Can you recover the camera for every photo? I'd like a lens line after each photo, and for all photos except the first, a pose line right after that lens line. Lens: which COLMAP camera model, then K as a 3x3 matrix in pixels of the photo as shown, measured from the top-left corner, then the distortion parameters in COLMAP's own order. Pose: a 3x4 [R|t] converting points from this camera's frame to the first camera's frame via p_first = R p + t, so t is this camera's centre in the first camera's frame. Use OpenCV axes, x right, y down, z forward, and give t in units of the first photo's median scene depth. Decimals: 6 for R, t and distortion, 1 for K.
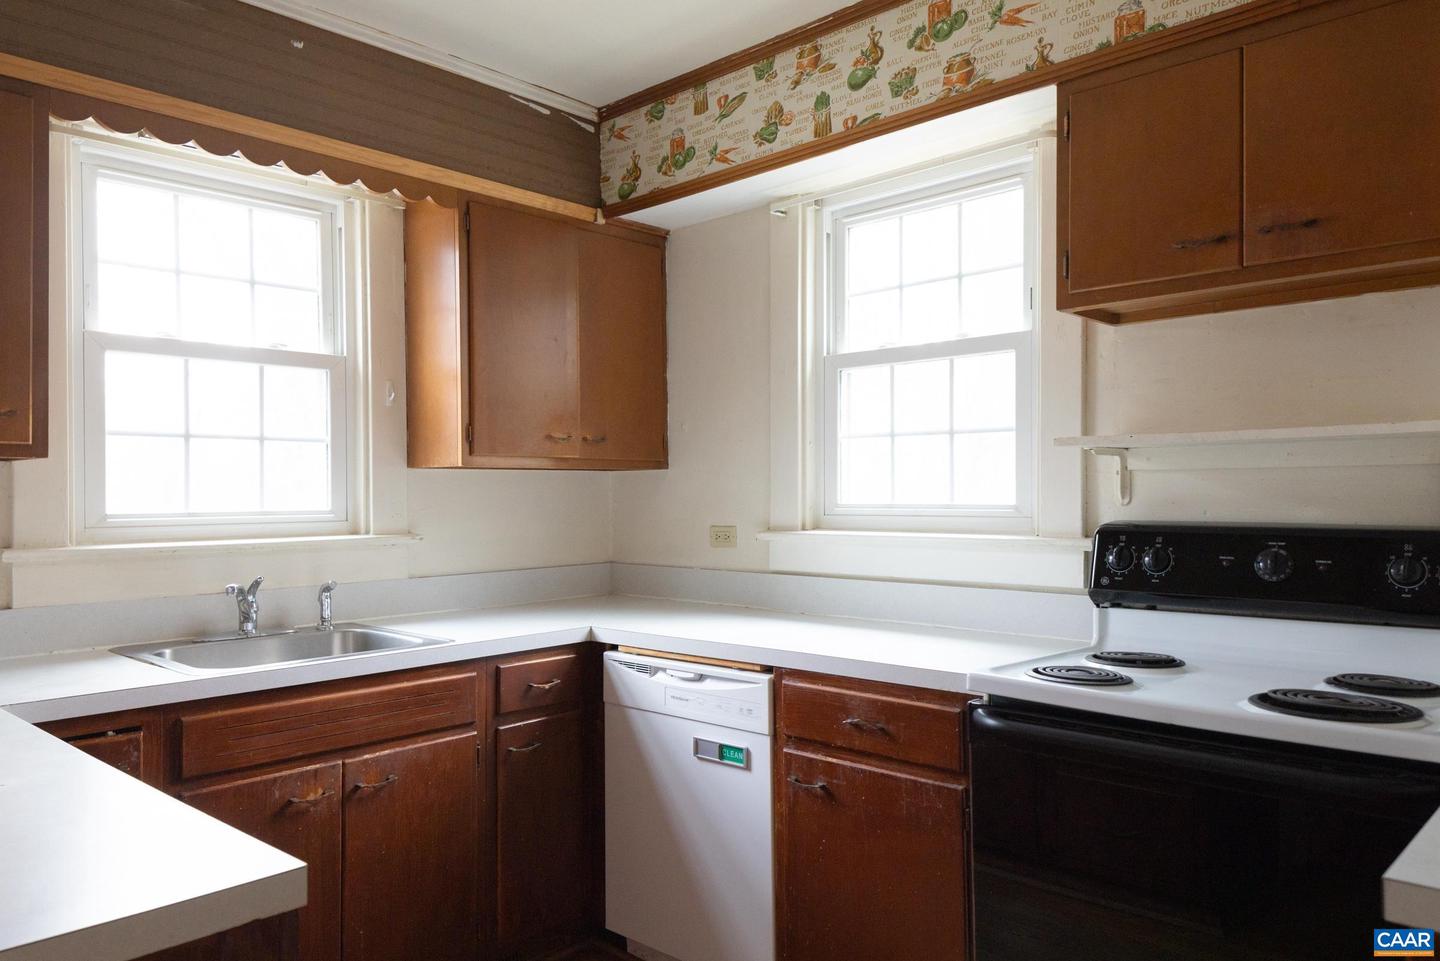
lens RADIAL K [[1048.5, 0, 700.0], [0, 1048.5, 473.9], [0, 0, 1]] dist [0.105669, -0.116589]
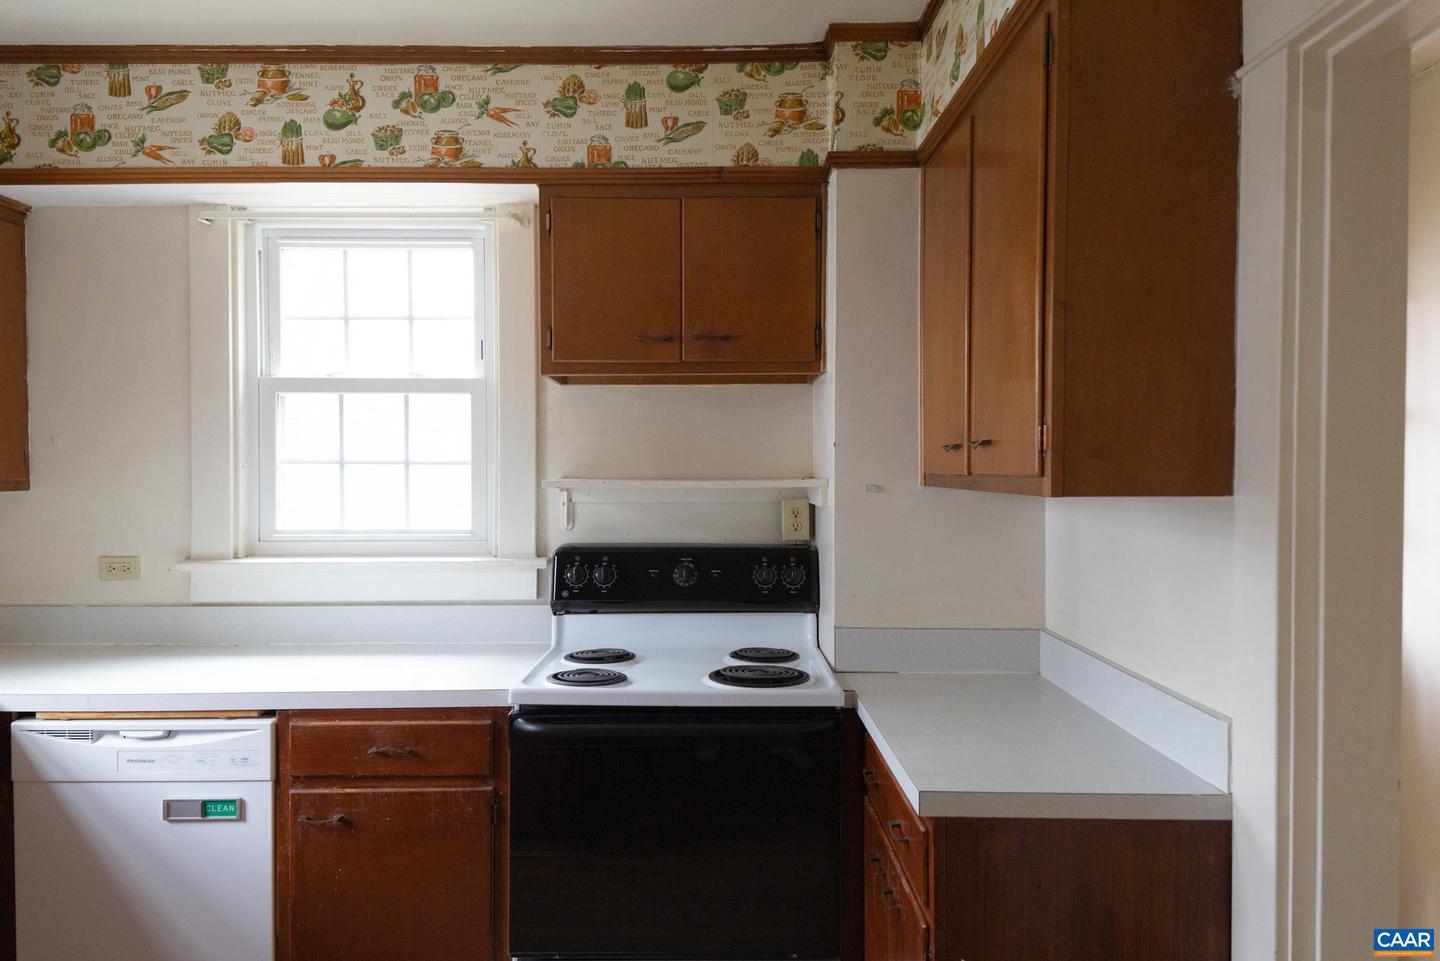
lens RADIAL K [[995.9, 0, 724.6], [0, 995.9, 472.1], [0, 0, 1]] dist [0.095375, -0.099344]
pose [[0.716277, 0.002600, 0.697811, -0.259600], [-0.018600, 0.999709, 0.015367, -0.054214], [-0.697568, -0.023986, 0.716117, 0.033331]]
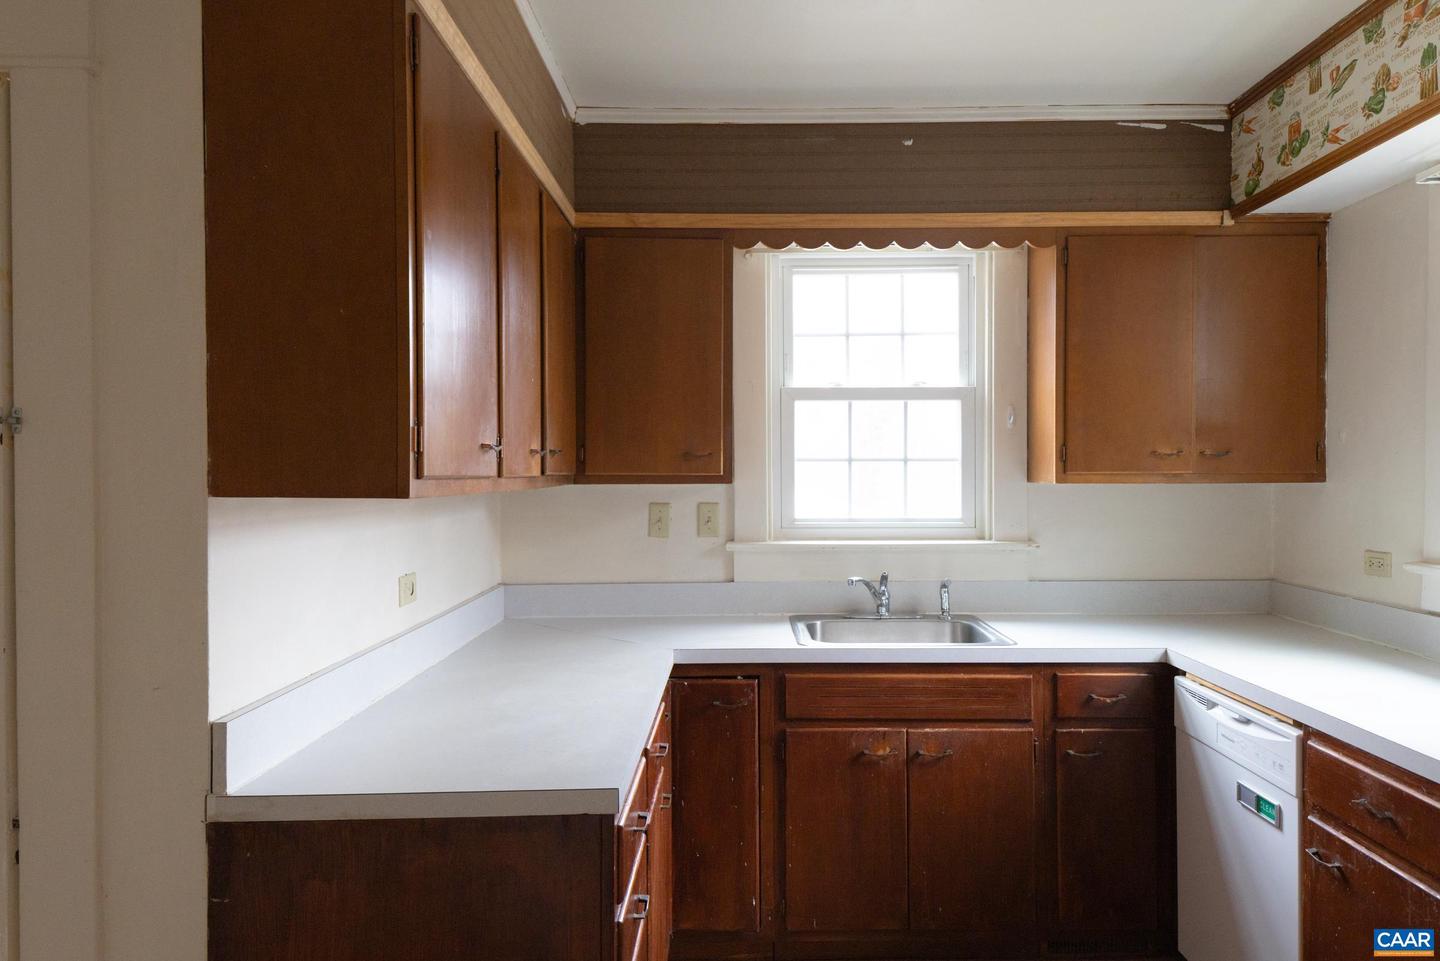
lens RADIAL K [[995.9, 0, 724.6], [0, 995.9, 472.1], [0, 0, 1]] dist [0.095375, -0.099344]
pose [[0.683406, 0.004804, -0.730022, 0.325652], [0.014724, 0.999684, 0.020361, -0.049785], [0.729890, -0.024664, 0.683120, 0.047227]]
